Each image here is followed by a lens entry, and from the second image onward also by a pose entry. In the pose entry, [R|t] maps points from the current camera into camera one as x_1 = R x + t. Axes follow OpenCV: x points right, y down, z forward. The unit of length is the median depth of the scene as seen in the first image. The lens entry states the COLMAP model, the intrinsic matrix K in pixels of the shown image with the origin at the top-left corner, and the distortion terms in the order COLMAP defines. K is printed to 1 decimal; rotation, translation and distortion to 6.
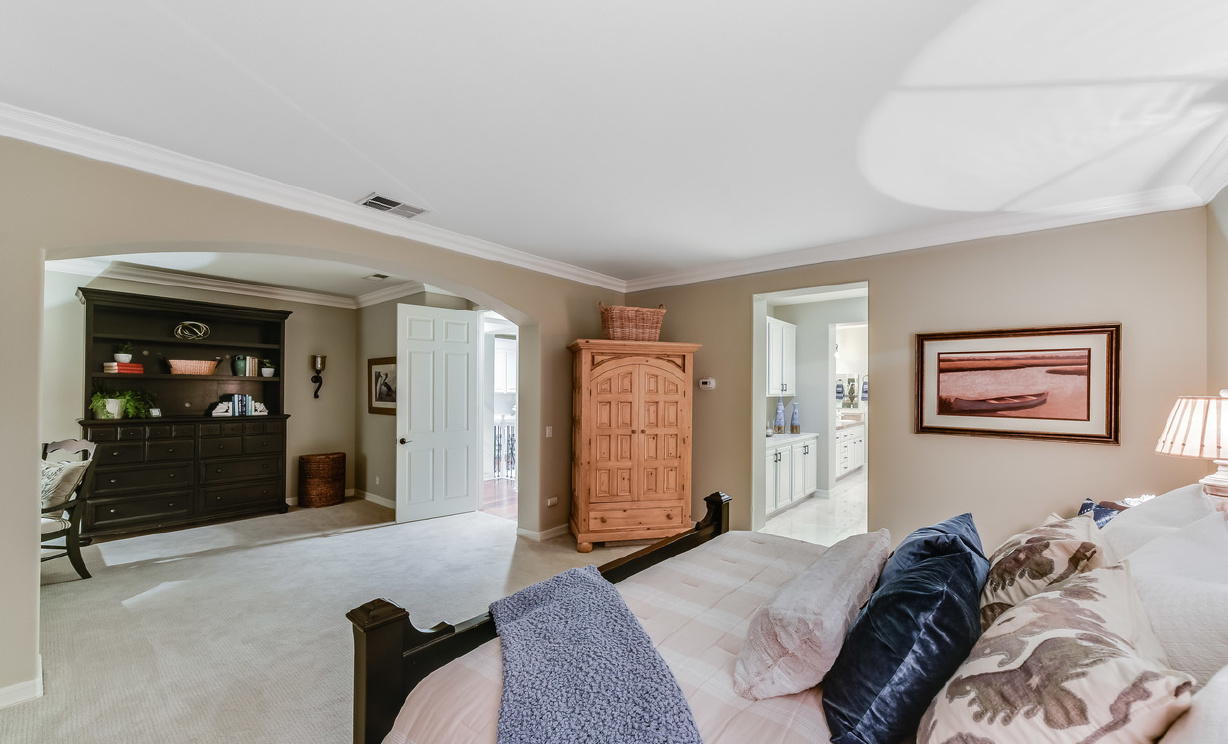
lens RADIAL K [[496.3, 0, 617.2], [0, 496.3, 390.1], [0, 0, 1]] dist [-0.001079, -0.000216]
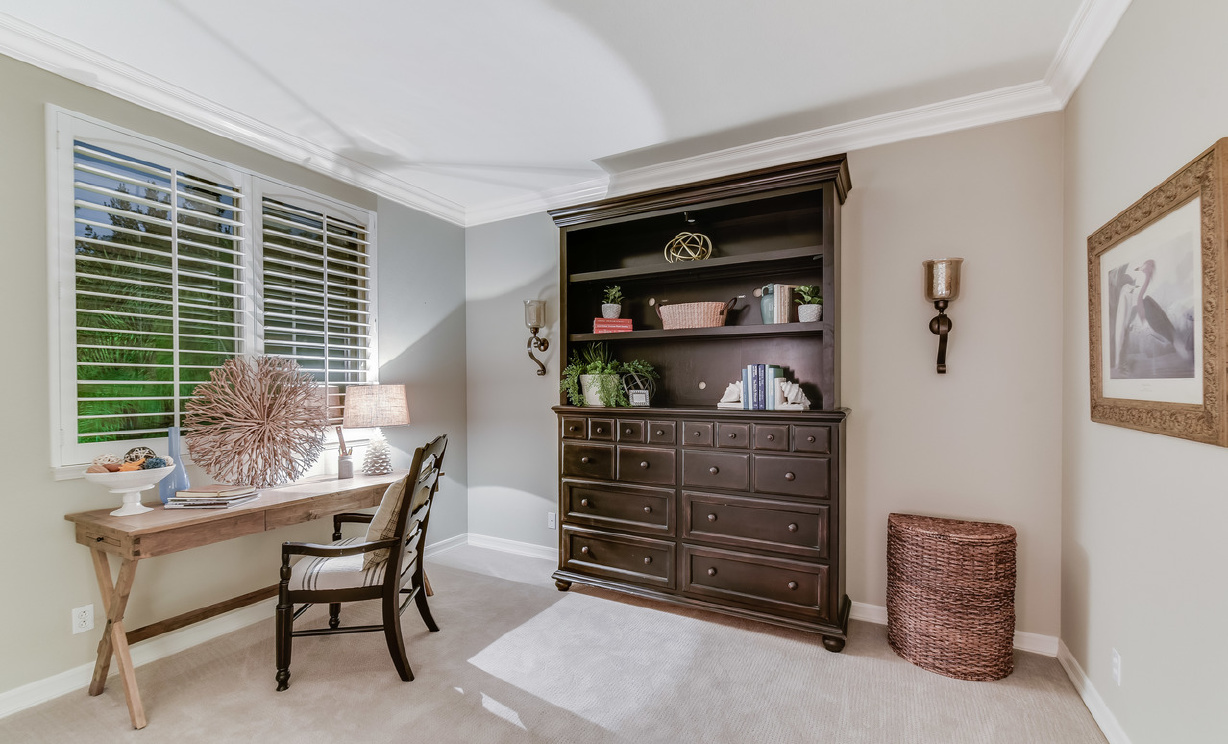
lens RADIAL K [[515.7, 0, 615.5], [0, 515.7, 390.7], [0, 0, 1]] dist [-0.000745, -0.000160]
pose [[0.208352, 0.007431, -0.978026, -0.297094], [0.008796, 0.999916, 0.009471, 0.027555], [0.978014, -0.010576, 0.208269, 0.753552]]
